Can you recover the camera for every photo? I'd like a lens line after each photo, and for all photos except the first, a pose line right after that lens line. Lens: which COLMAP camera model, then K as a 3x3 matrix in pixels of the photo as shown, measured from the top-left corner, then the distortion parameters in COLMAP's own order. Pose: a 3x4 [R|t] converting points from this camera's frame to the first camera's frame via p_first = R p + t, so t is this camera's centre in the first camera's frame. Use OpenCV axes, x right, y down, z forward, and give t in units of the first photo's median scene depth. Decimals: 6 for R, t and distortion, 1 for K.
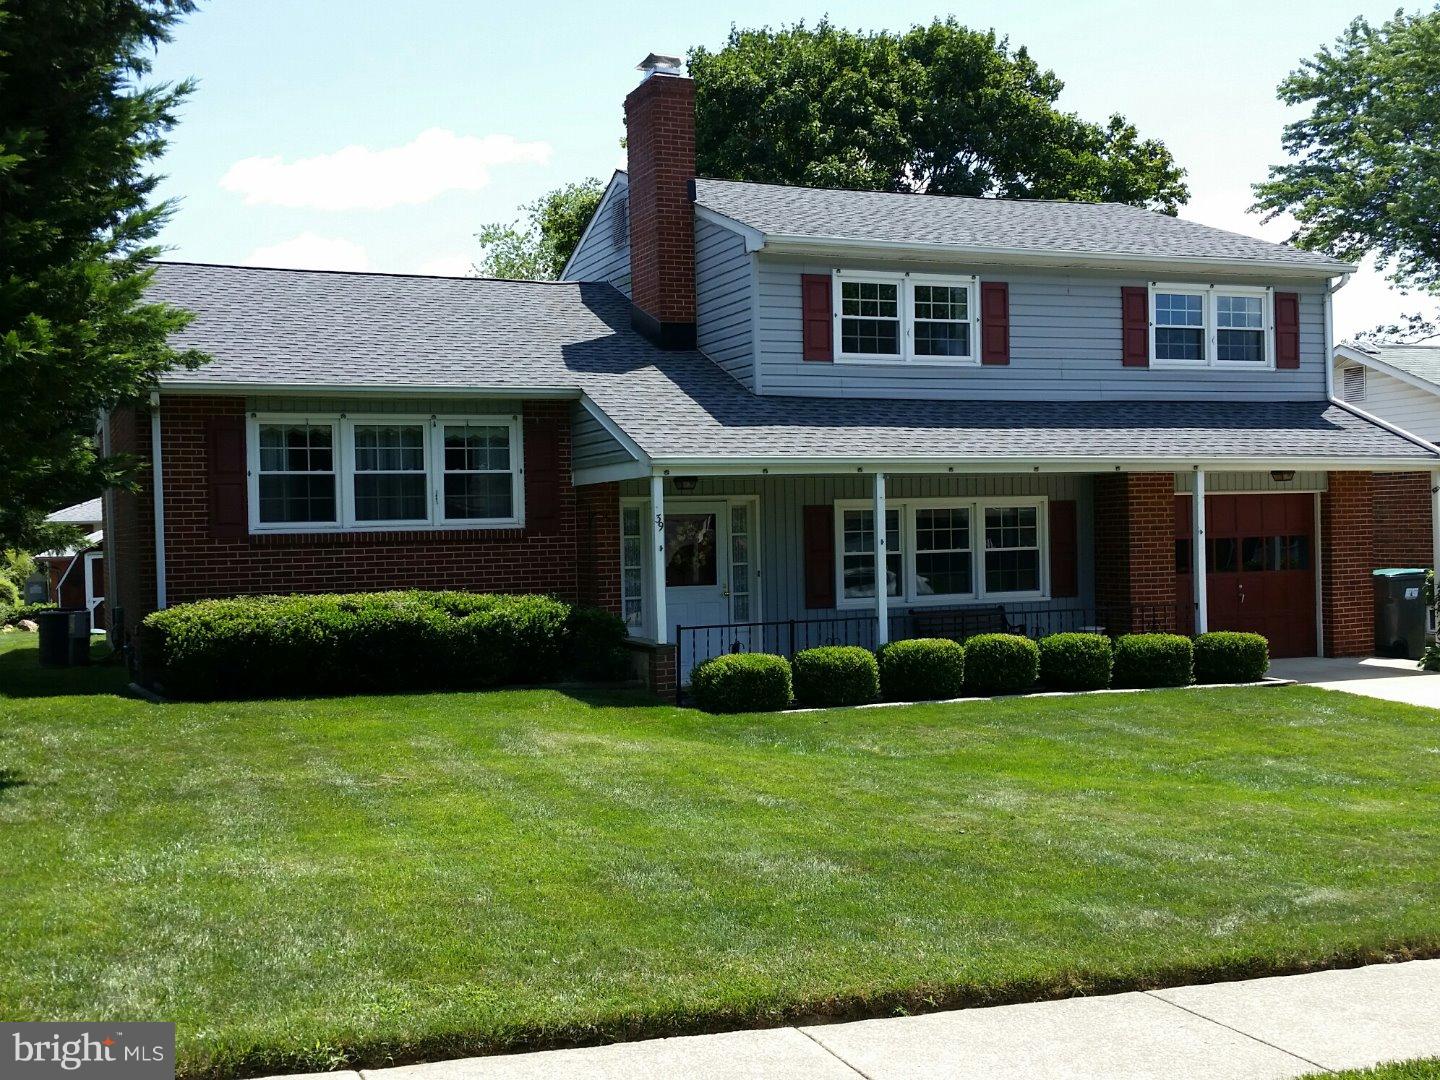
lens RADIAL K [[1588.9, 0, 685.6], [0, 1588.9, 542.6], [0, 0, 1]] dist [0.197245, -0.506067]
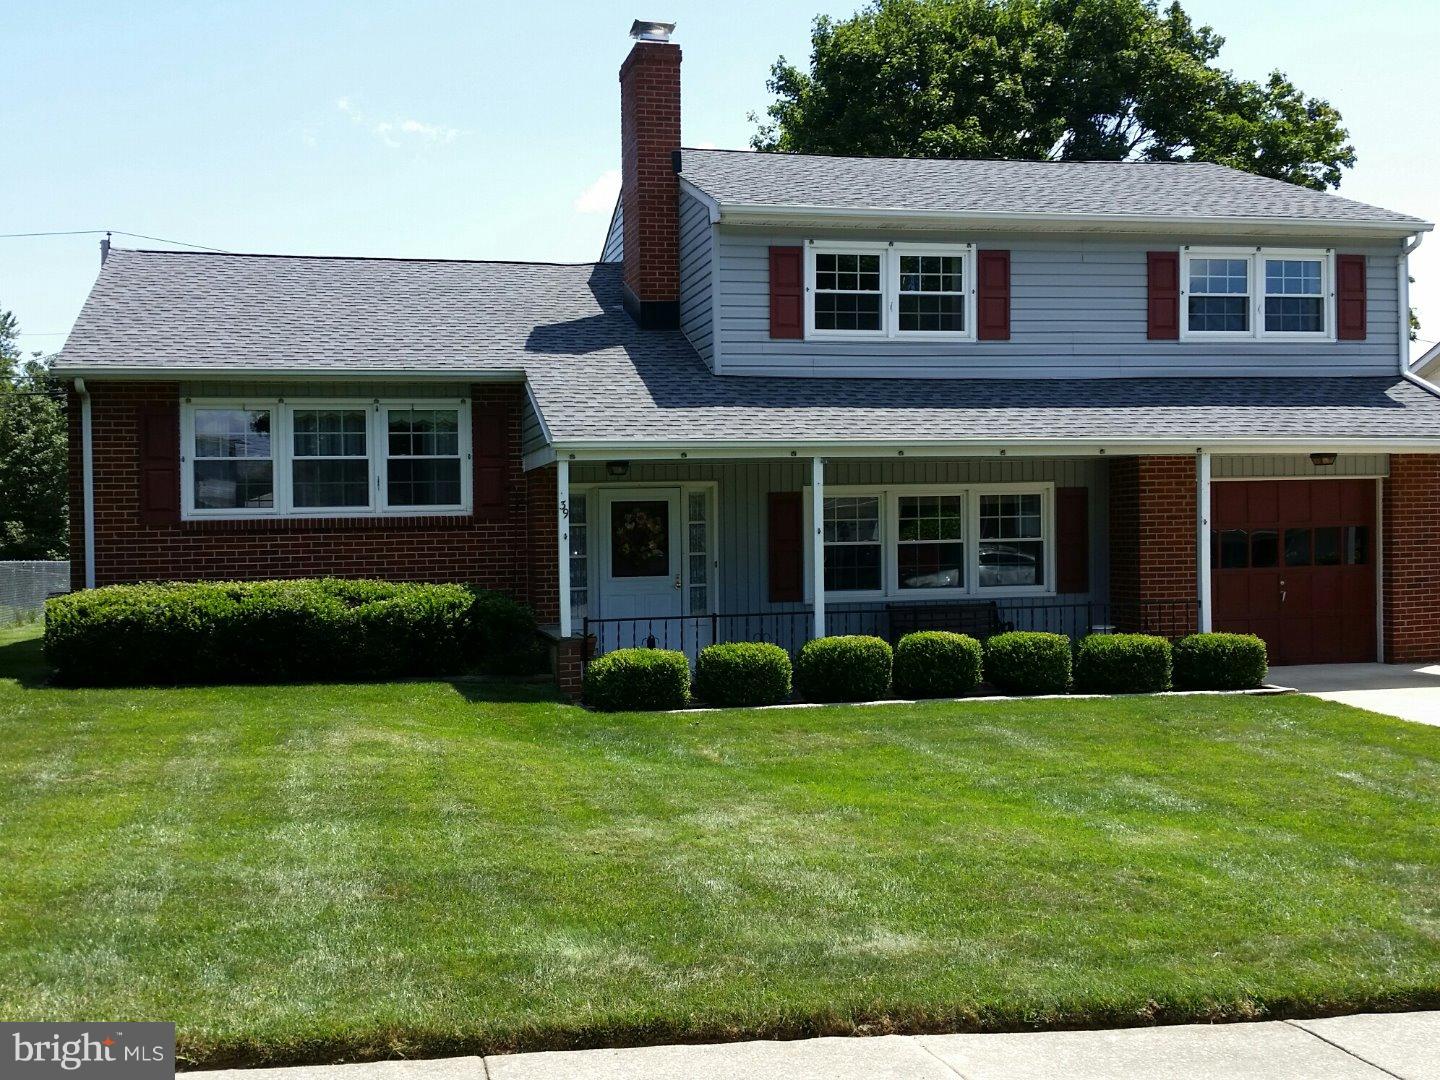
lens RADIAL K [[1588.9, 0, 685.6], [0, 1588.9, 542.6], [0, 0, 1]] dist [0.197245, -0.506067]
pose [[0.985709, 0.005948, -0.168351, 0.183283], [-0.004842, 0.999964, 0.006979, 0.000122], [0.168386, -0.006064, 0.985702, 0.062602]]
